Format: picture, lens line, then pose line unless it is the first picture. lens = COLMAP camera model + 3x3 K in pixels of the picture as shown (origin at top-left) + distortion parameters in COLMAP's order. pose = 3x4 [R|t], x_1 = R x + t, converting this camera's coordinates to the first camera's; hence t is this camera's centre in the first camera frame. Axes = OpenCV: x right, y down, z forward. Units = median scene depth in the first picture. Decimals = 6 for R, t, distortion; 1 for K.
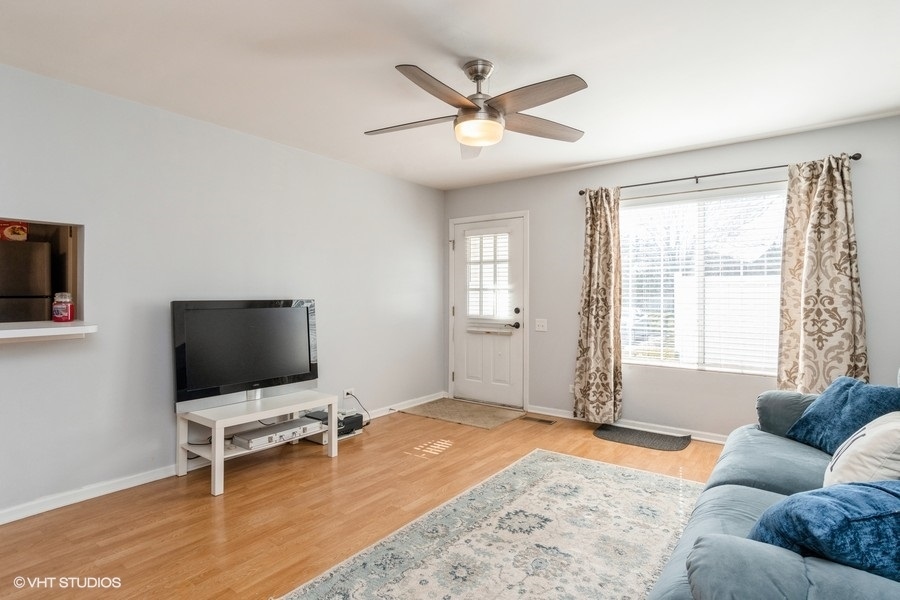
lens RADIAL K [[457.2, 0, 450.0], [0, 457.2, 300.0], [0, 0, 1]] dist [0.014470, -0.000153]
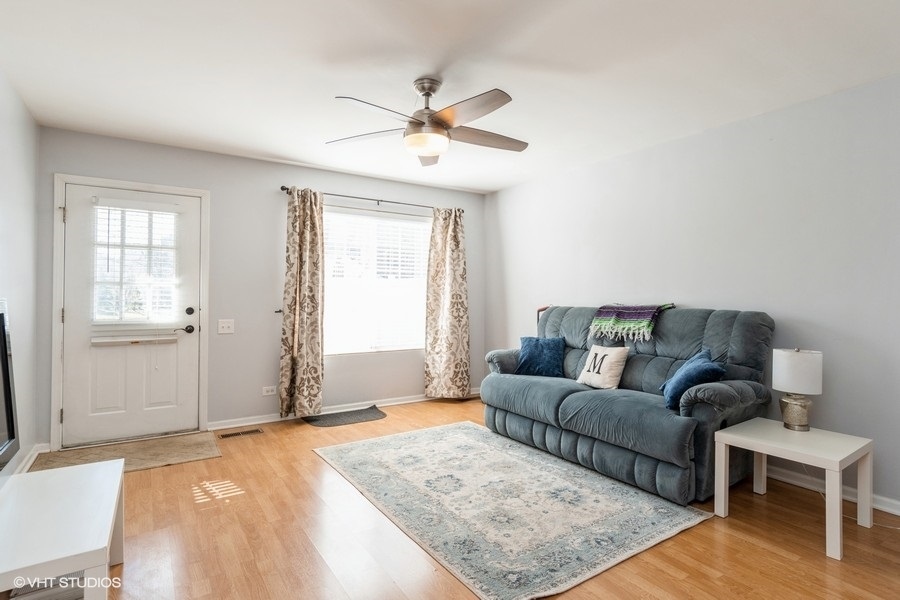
lens RADIAL K [[476.8, 0, 450.0], [0, 476.8, 300.0], [0, 0, 1]] dist [0.001278, -0.000481]
pose [[0.352243, -0.010004, 0.935855, -0.626641], [0.004544, 0.999949, 0.008978, -0.002280], [-0.935897, 0.001090, 0.352271, 0.351466]]
